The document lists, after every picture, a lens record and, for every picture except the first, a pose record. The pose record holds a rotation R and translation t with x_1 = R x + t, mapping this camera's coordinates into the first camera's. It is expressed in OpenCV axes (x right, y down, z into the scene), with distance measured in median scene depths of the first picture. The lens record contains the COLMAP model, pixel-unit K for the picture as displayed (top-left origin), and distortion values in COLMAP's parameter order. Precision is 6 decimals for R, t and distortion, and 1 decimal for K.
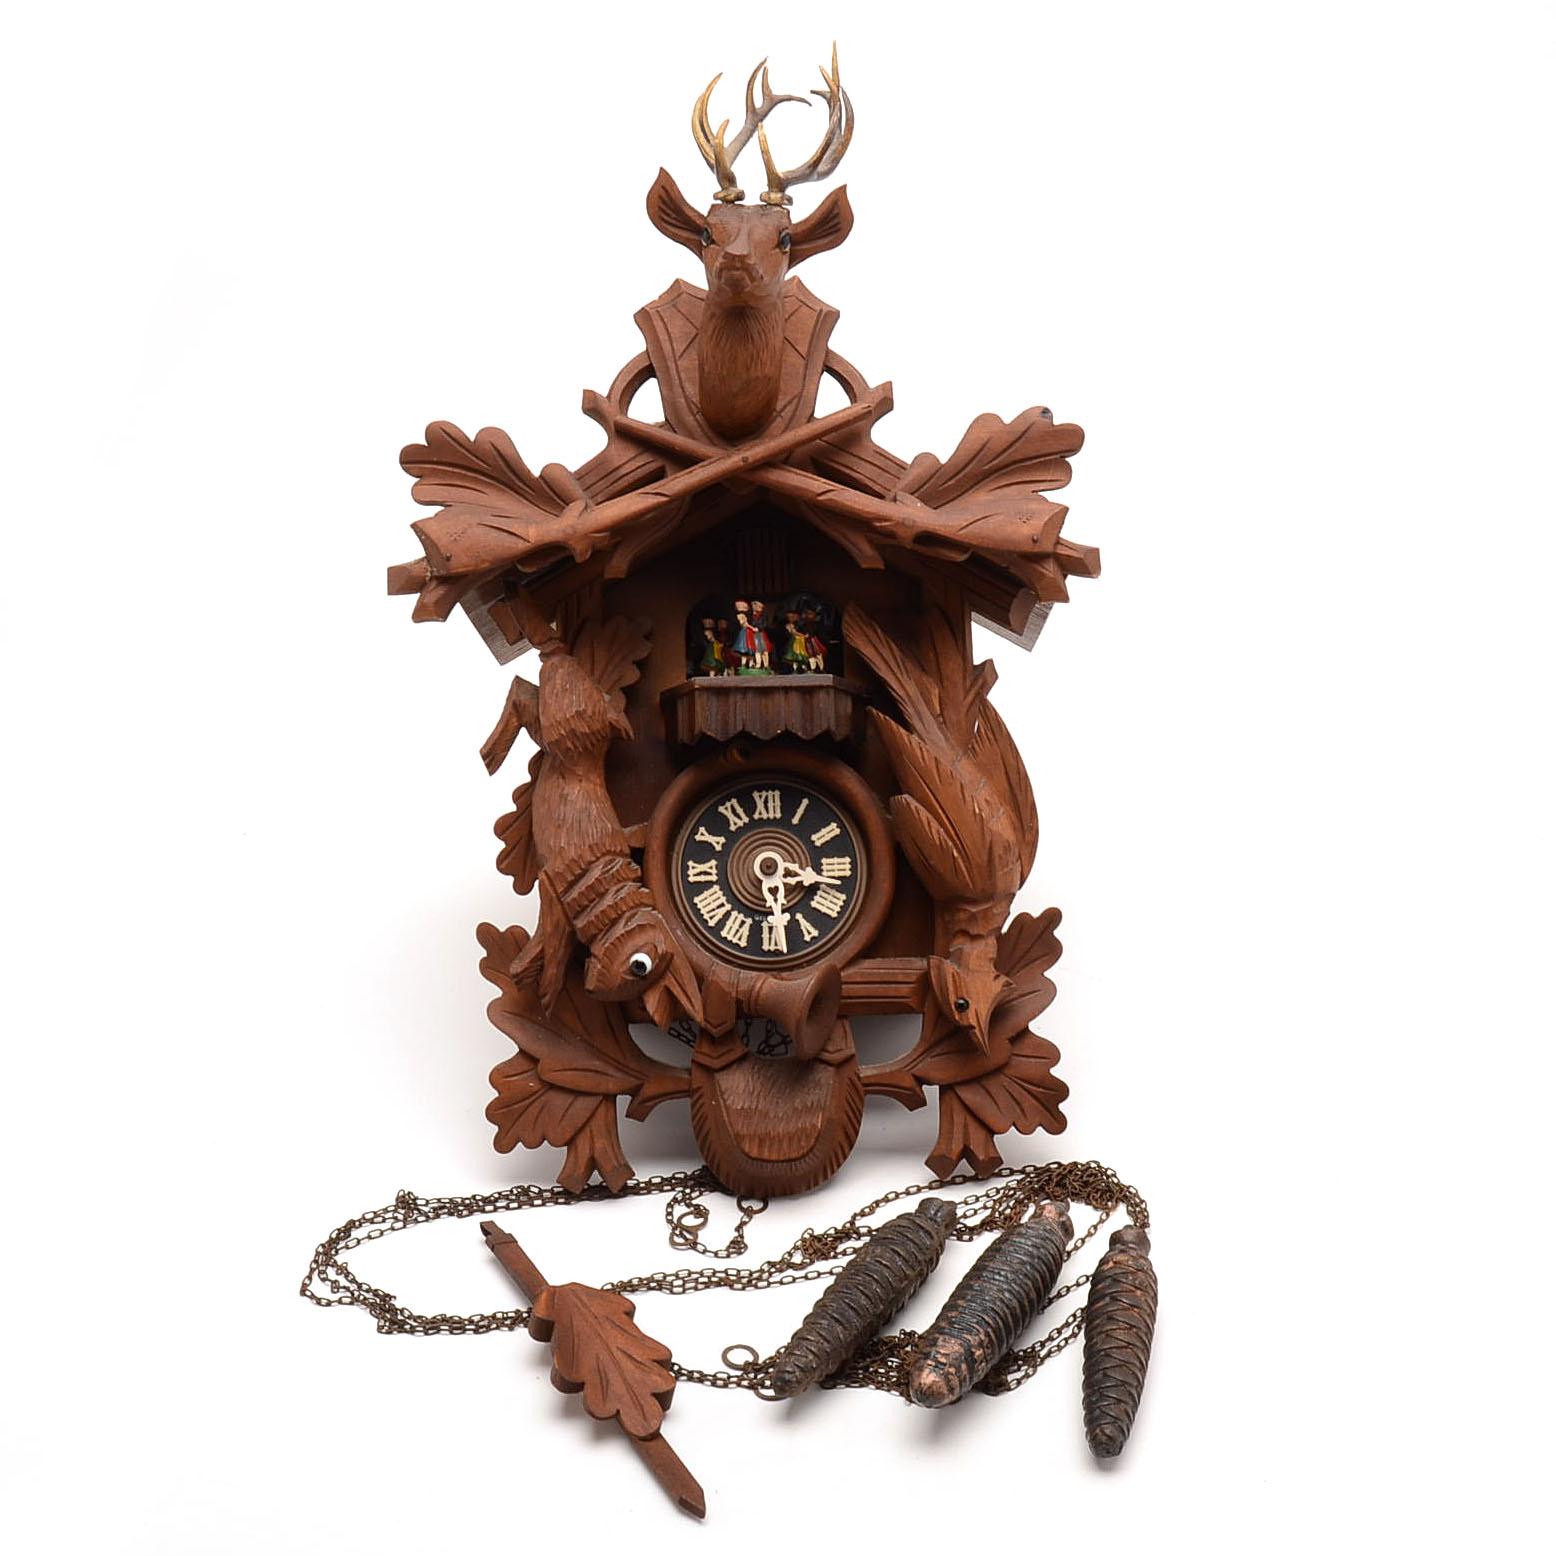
lens RADIAL K [[2615.5, 0, 781.7], [0, 2615.5, 775.2], [0, 0, 1]] dist [-0.010671, 0.000000]
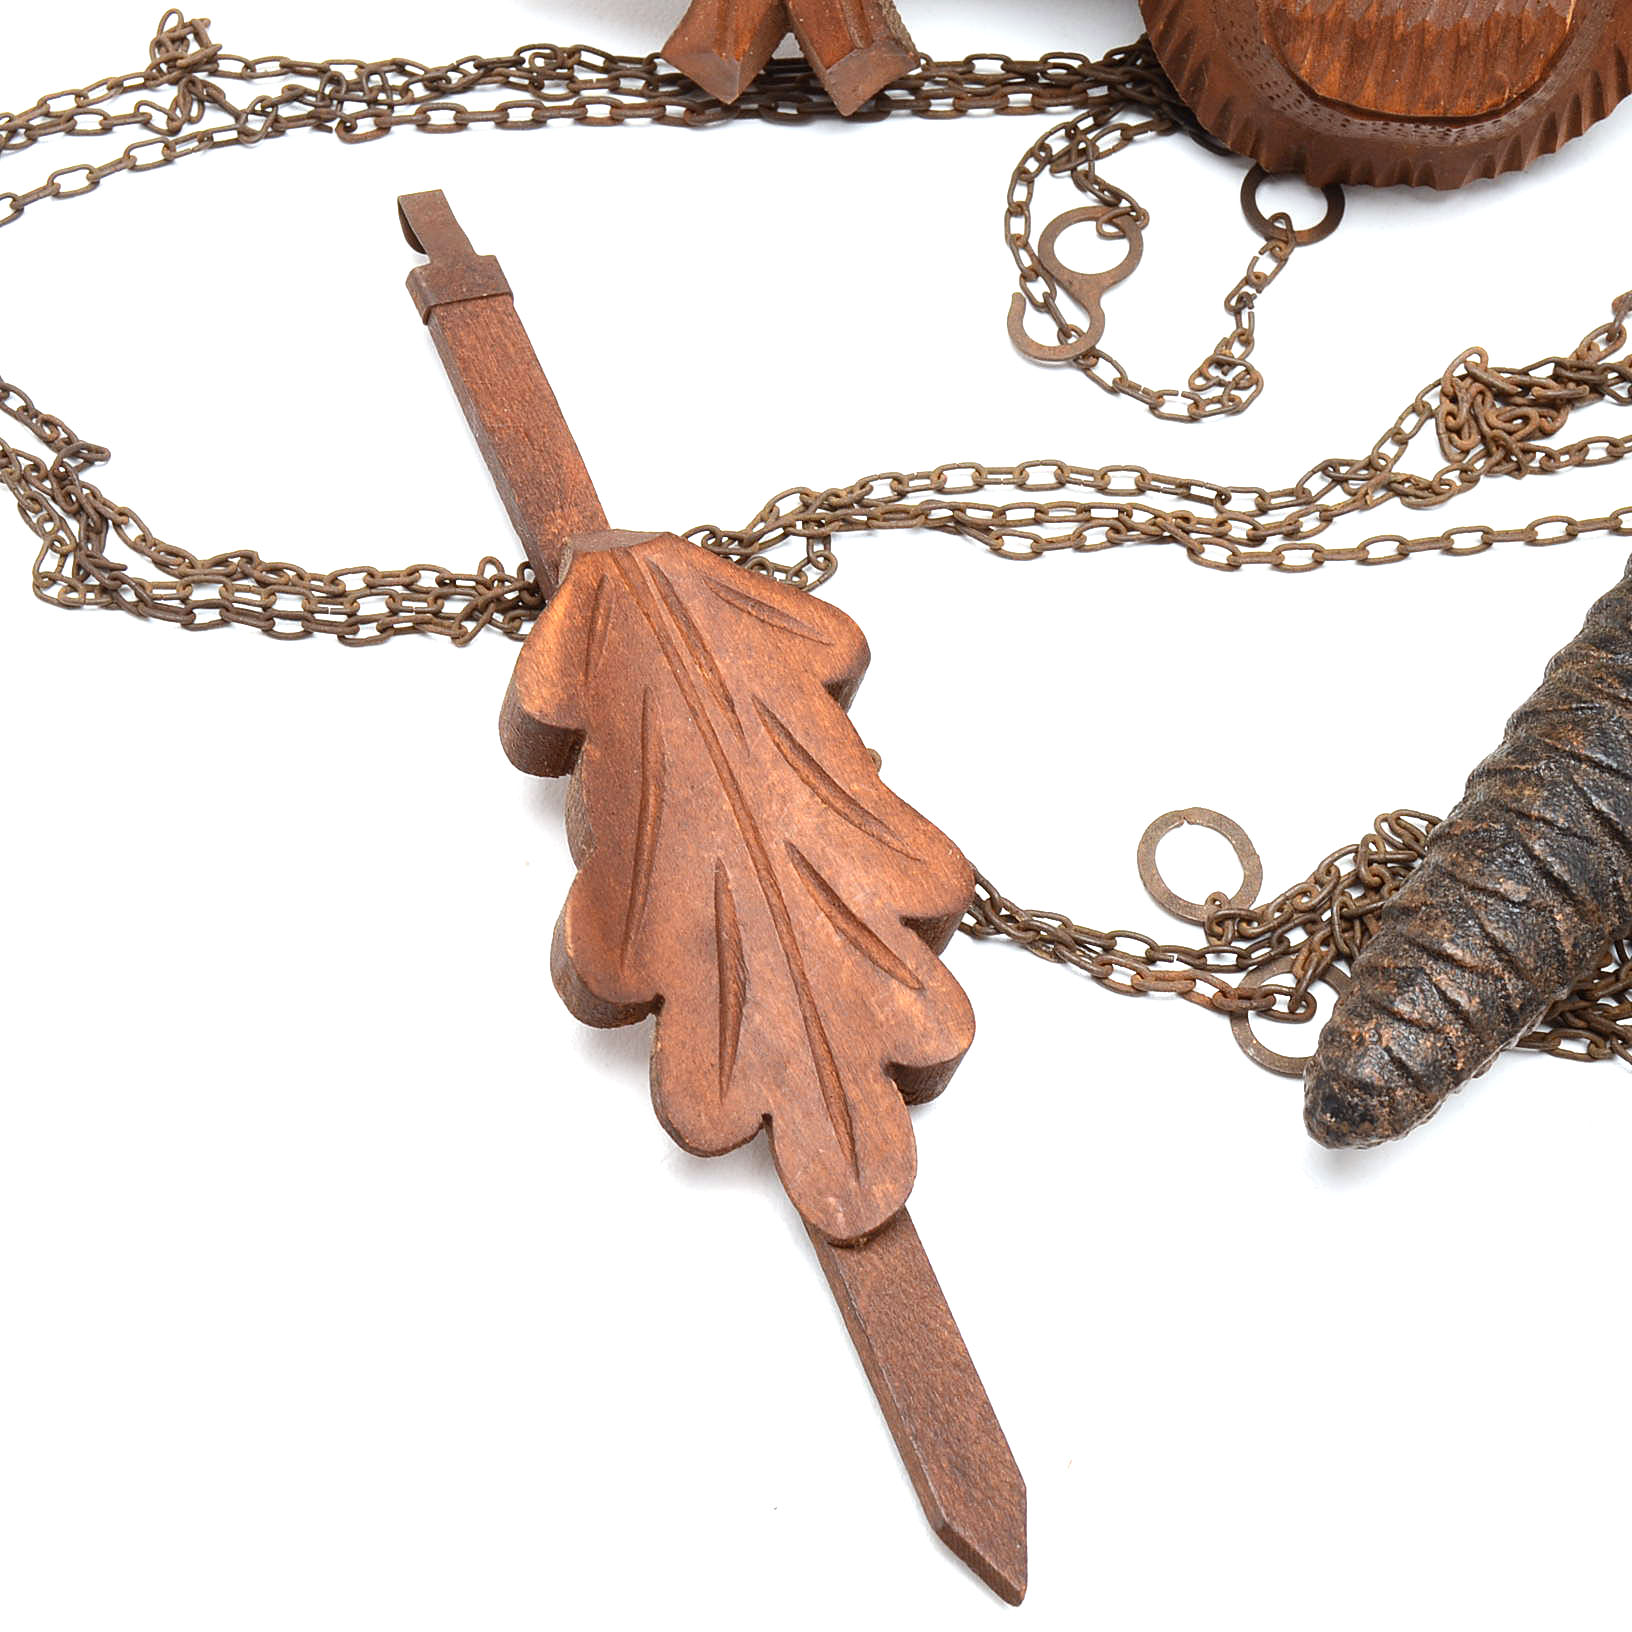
lens RADIAL K [[3512.1, 0, 814.8], [0, 3512.1, 815.9], [0, 0, 1]] dist [-0.050604, 0.000000]
pose [[0.991039, 0.123861, -0.050009, -0.037237], [-0.071770, 0.809511, 0.582701, -0.012513], [0.112657, -0.573890, 0.811146, 0.623805]]
